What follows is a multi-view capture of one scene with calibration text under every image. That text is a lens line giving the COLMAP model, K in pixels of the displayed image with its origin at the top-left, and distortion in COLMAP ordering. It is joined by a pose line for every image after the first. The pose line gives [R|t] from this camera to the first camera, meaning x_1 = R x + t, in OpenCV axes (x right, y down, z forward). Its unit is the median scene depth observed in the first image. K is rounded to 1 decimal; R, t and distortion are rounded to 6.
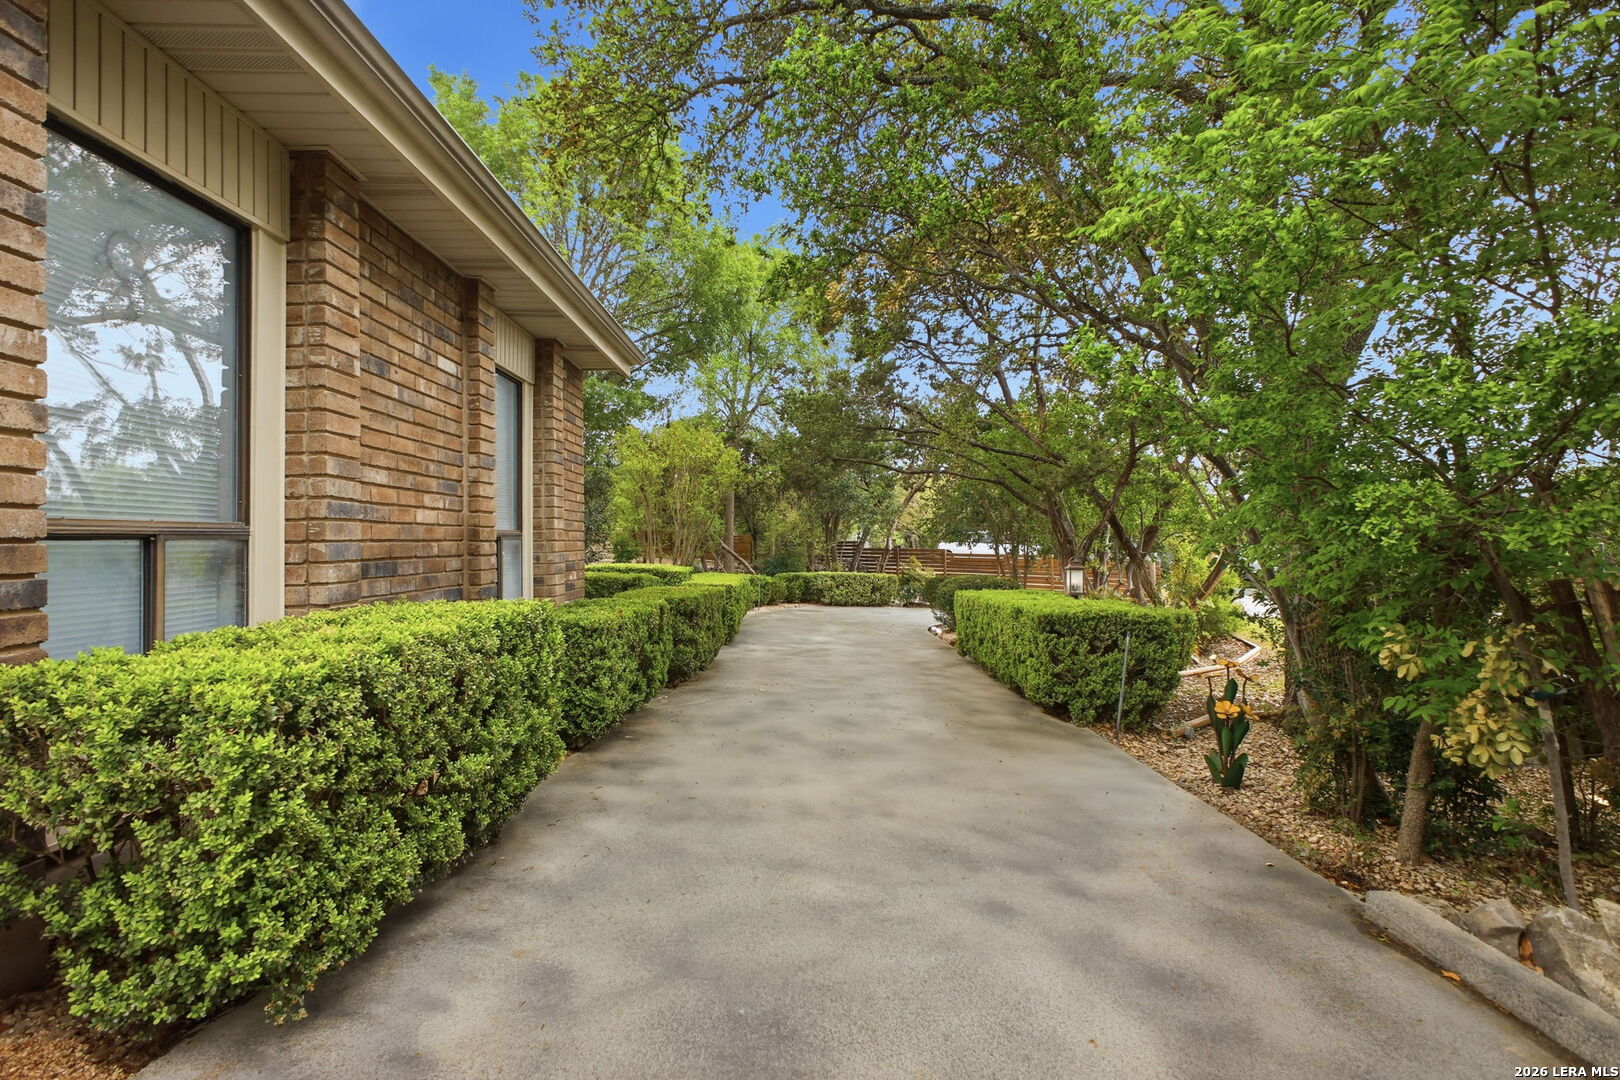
lens RADIAL K [[814.7, 0, 810.0], [0, 814.7, 540.0], [0, 0, 1]] dist [0.004638, 0.000485]
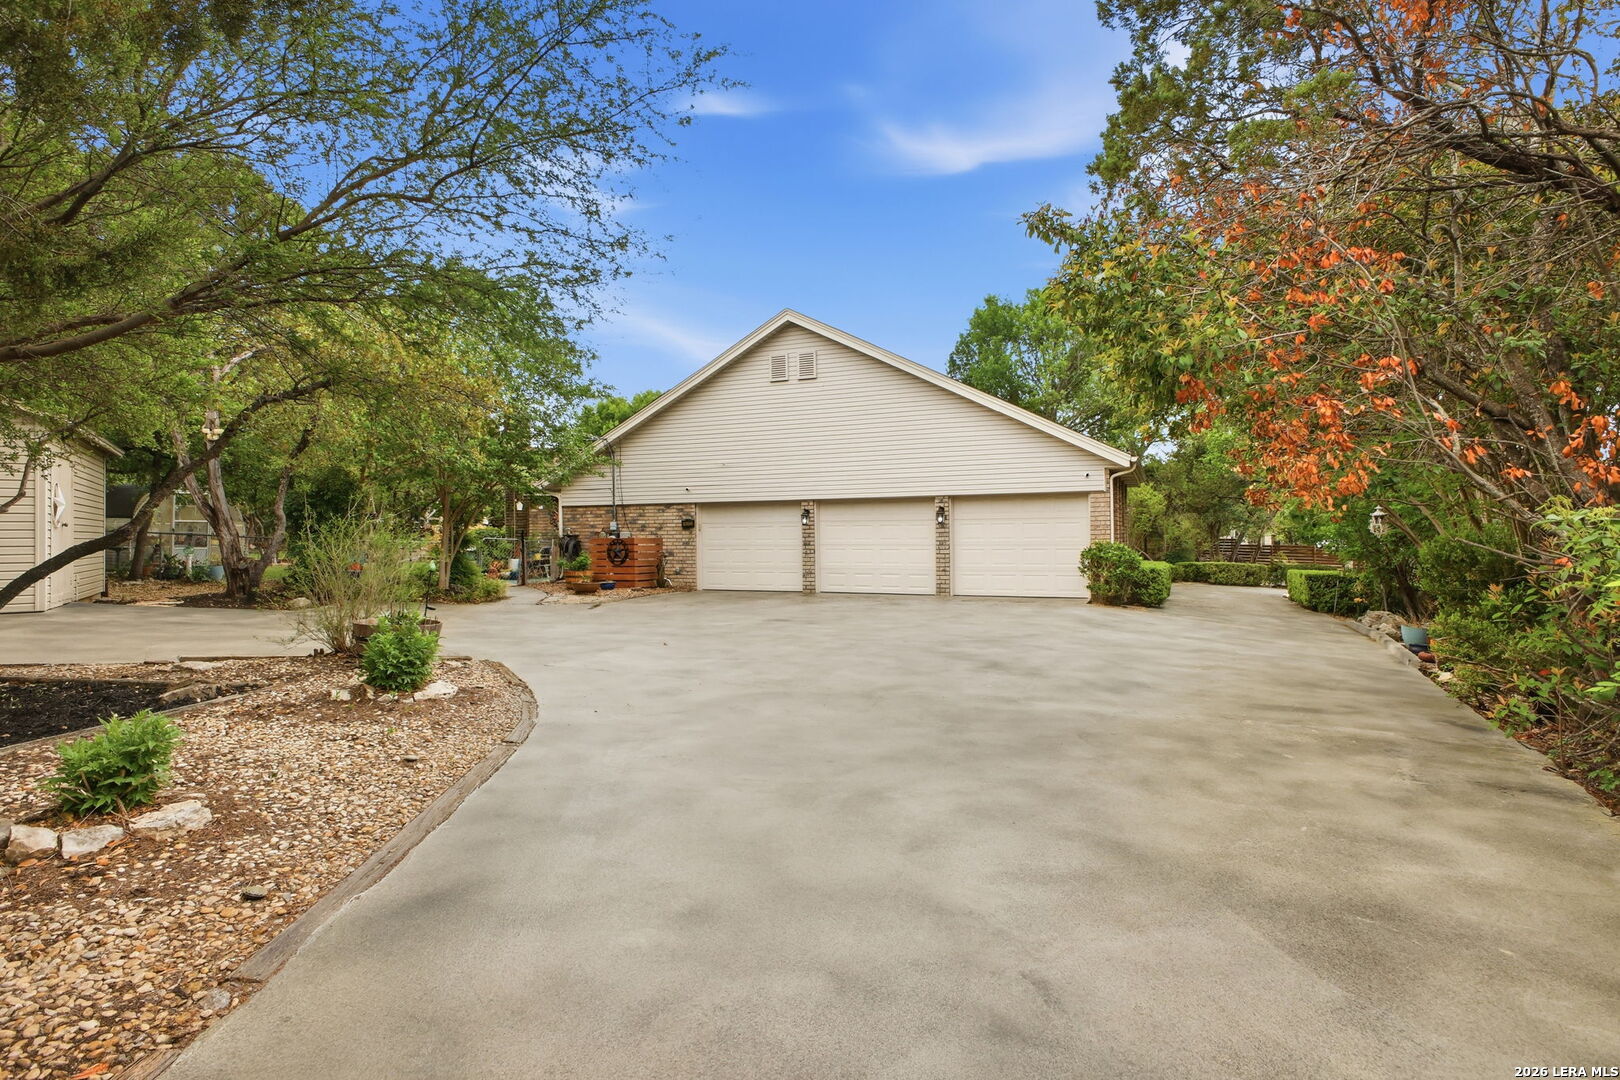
lens RADIAL K [[814.7, 0, 810.0], [0, 814.7, 540.0], [0, 0, 1]] dist [0.004638, 0.000485]
pose [[0.911187, -0.002074, -0.411987, -0.035418], [0.005952, 0.999949, 0.008130, -0.018114], [0.411950, -0.009860, 0.911153, -0.680044]]
